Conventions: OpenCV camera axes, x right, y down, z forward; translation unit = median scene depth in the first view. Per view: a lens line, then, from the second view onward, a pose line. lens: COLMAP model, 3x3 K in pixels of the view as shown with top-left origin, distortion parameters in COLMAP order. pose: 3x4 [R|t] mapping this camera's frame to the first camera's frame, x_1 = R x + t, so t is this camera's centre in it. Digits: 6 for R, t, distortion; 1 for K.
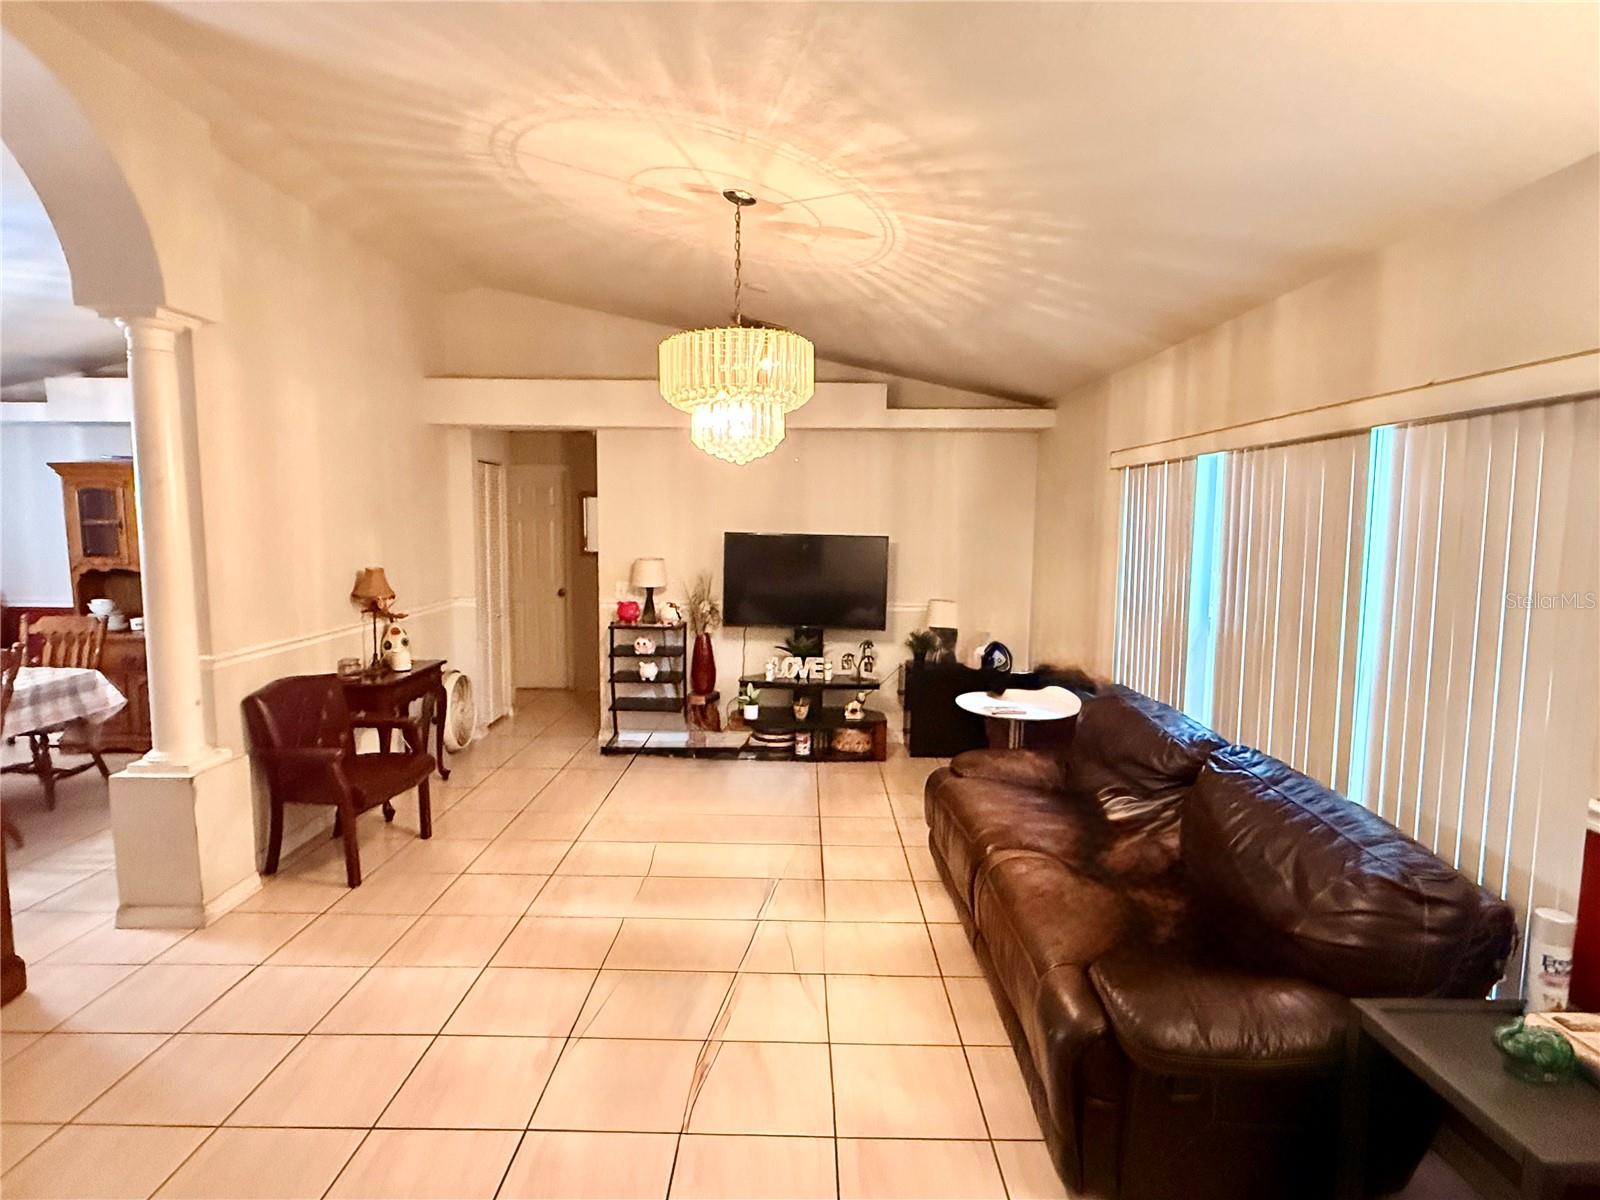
lens RADIAL K [[875.5, 0, 800.0], [0, 875.5, 600.0], [0, 0, 1]] dist [0.002124, 0.001076]
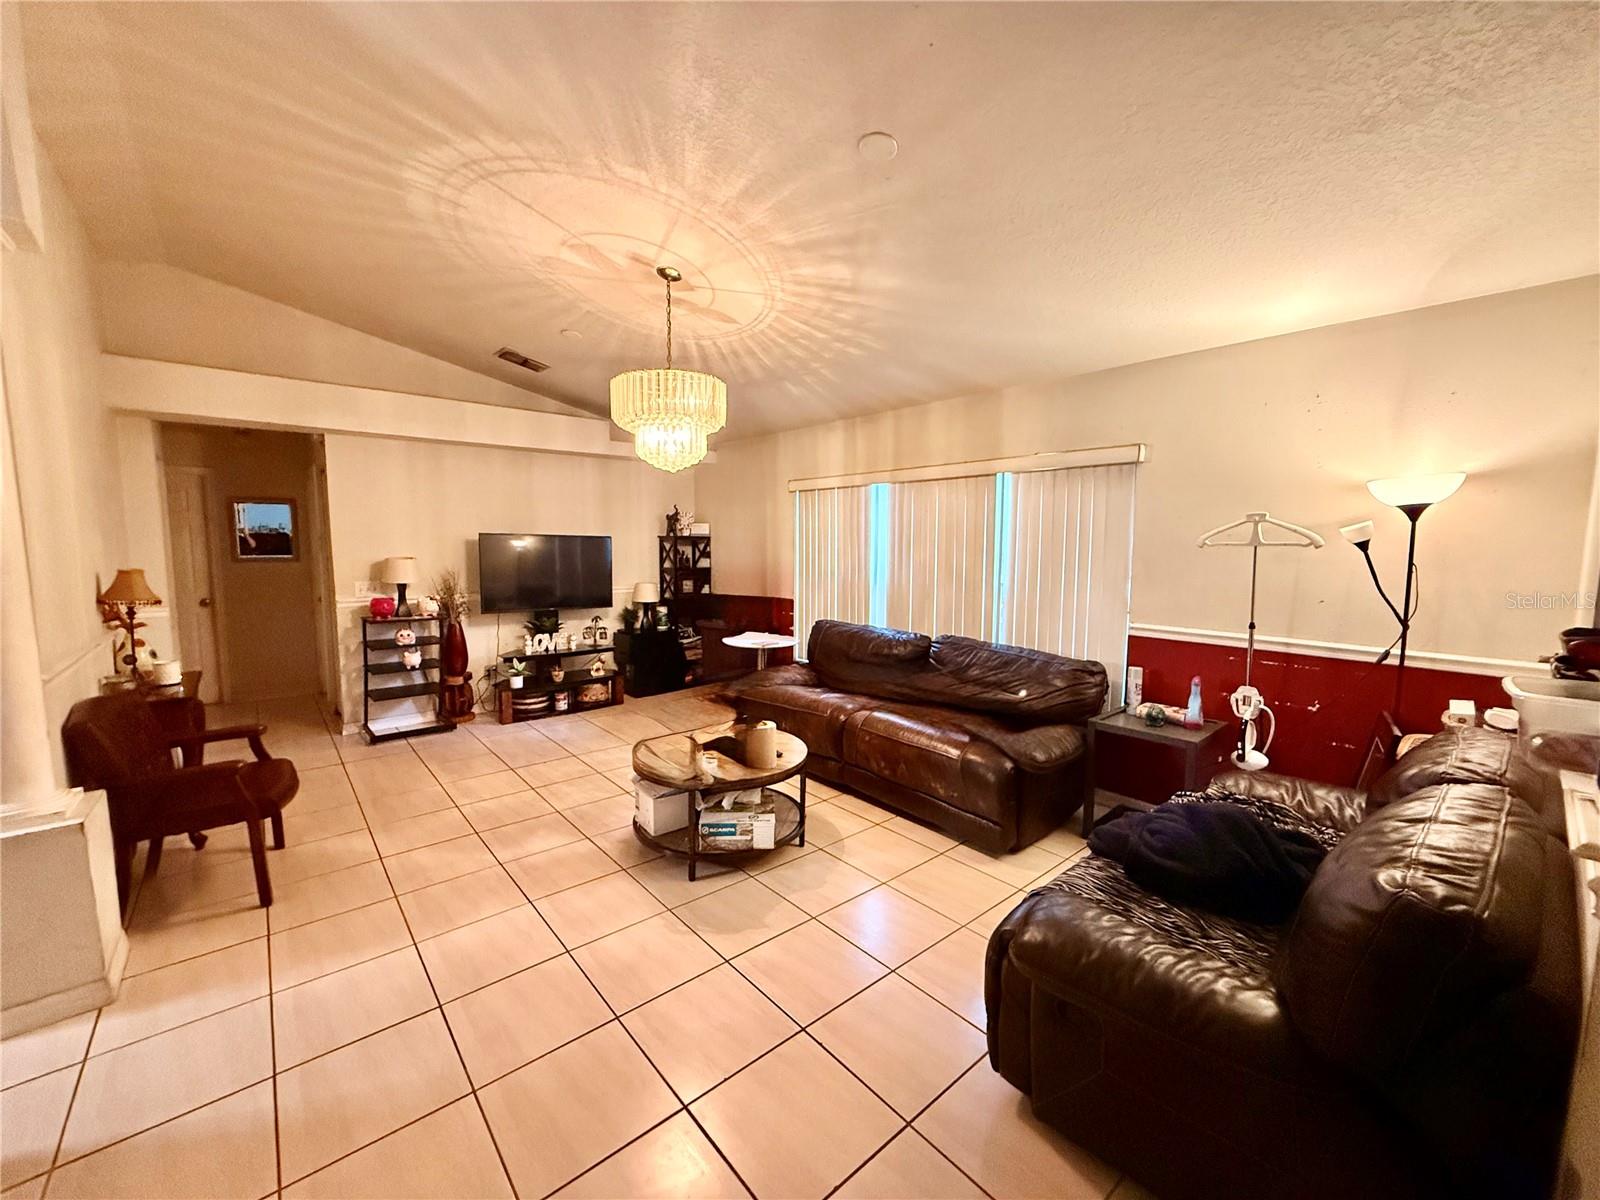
lens RADIAL K [[646.1, 0, 800.0], [0, 646.1, 600.0], [0, 0, 1]] dist [-0.001530, -0.000146]
pose [[0.747908, -0.066220, 0.660491, -0.473882], [0.064173, 0.997564, 0.027349, 0.021733], [-0.660693, 0.021931, 0.750336, 0.100810]]
